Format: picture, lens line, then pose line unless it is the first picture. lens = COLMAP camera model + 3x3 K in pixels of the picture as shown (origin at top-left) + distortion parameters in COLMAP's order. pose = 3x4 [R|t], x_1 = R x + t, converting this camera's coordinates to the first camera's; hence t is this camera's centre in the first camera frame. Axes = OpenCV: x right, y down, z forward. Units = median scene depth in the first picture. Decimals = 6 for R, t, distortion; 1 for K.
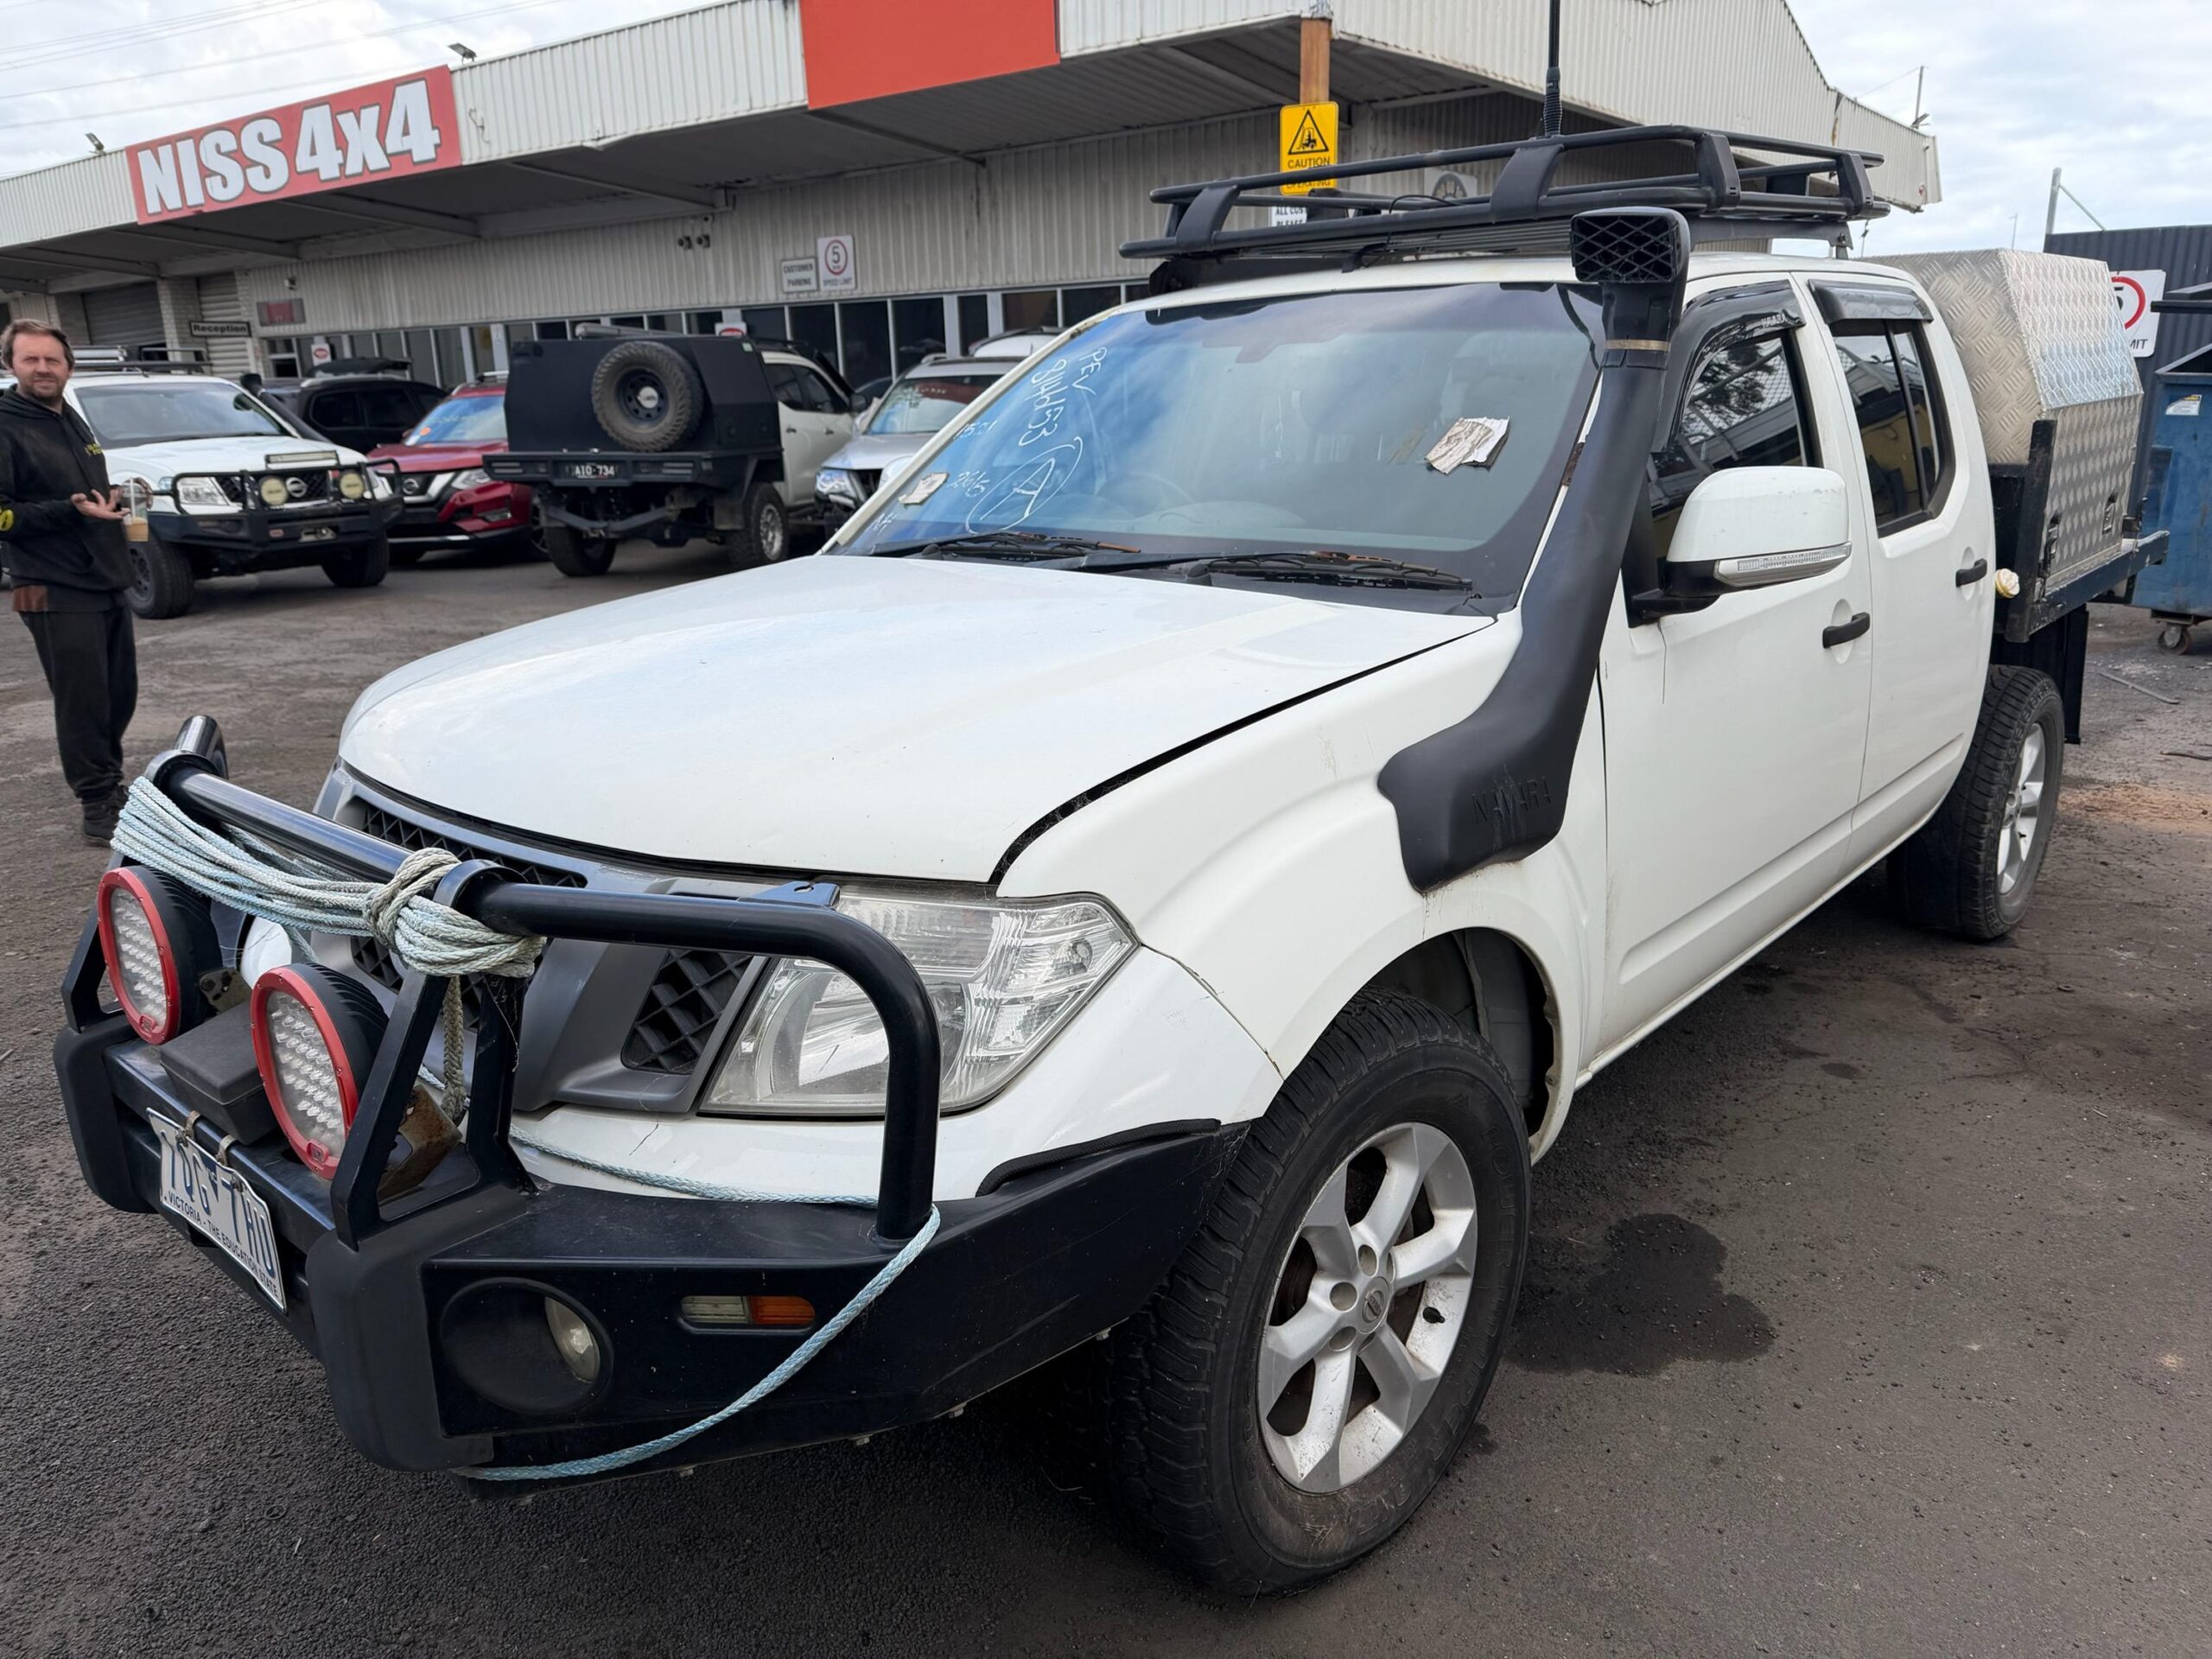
lens RADIAL K [[1576.6, 0, 1091.5], [0, 1576.6, 805.7], [0, 0, 1]] dist [0.044344, -0.042979]
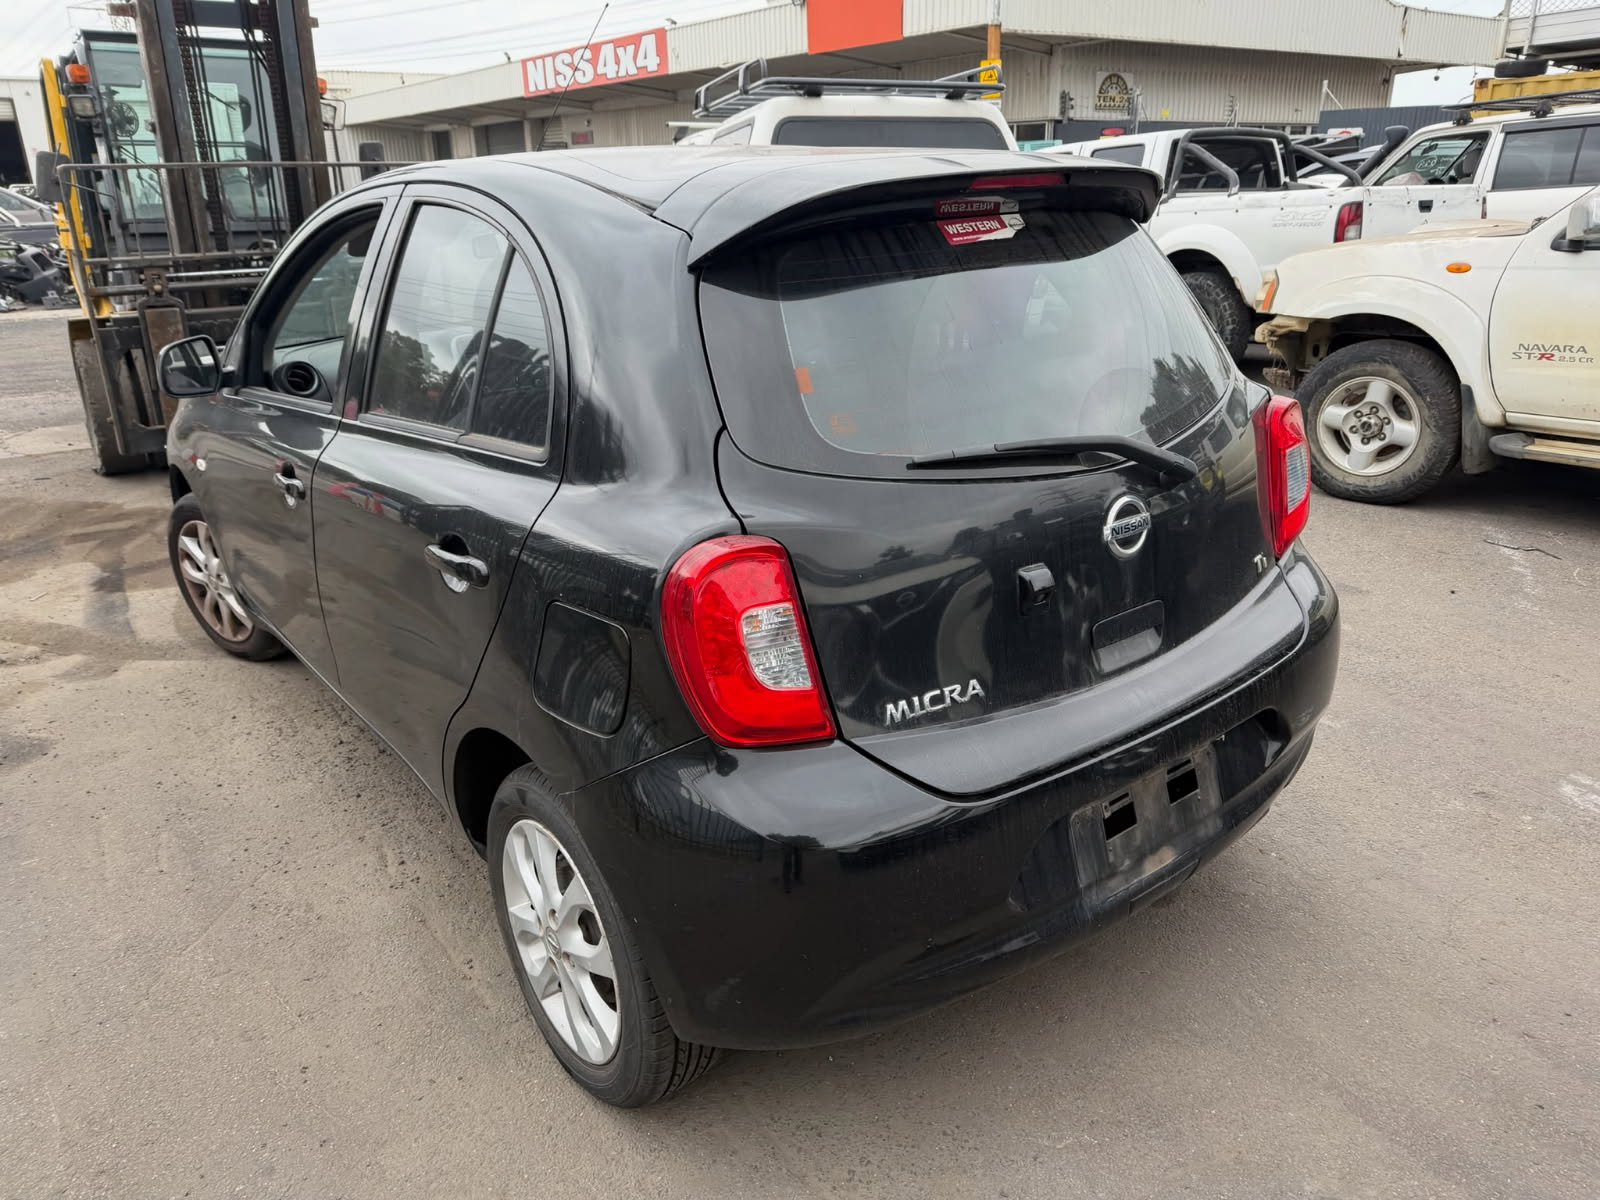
lens RADIAL K [[1140.4, 0, 799.5], [0, 1140.4, 564.7], [0, 0, 1]] dist [0.044344, -0.042979]
pose [[0.965479, 0.088765, -0.244889, 0.221506], [-0.072018, 0.994463, 0.076534, 0.132531], [0.250327, -0.056256, 0.966526, -0.509714]]
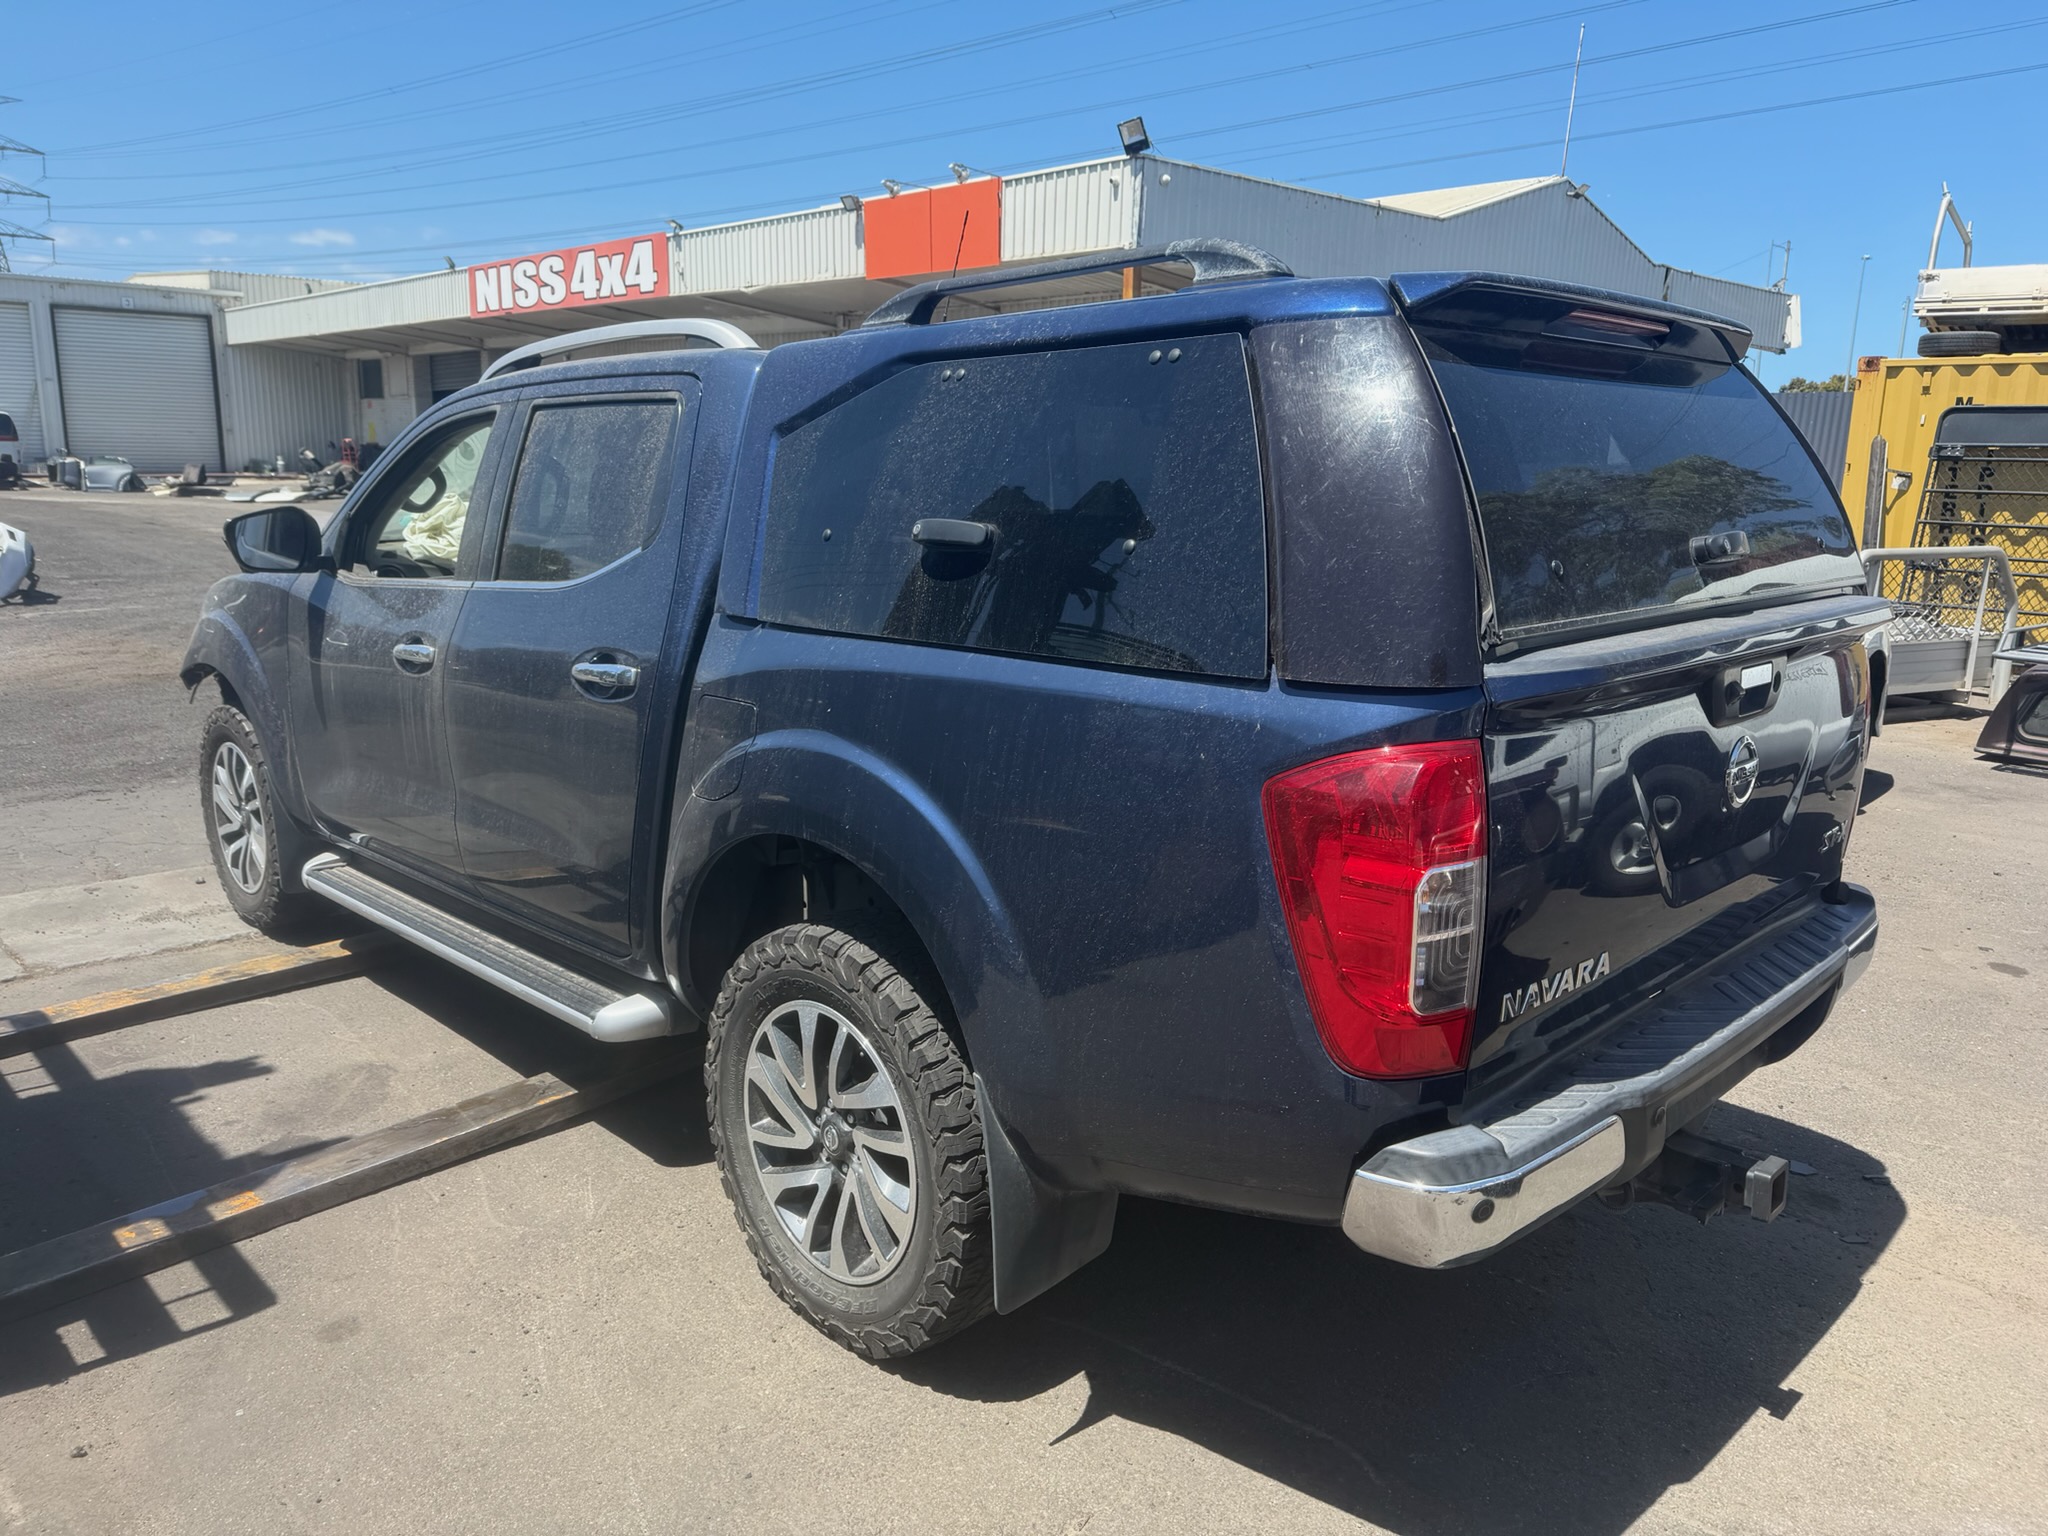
lens RADIAL K [[1459.7, 0, 1038.8], [0, 1459.7, 760.6], [0, 0, 1]] dist [0.044344, -0.042979]
pose [[0.985560, 0.081874, -0.148219, 0.193992], [-0.089364, 0.995000, -0.044591, 0.068944], [0.143828, 0.057192, 0.987949, -0.305581]]
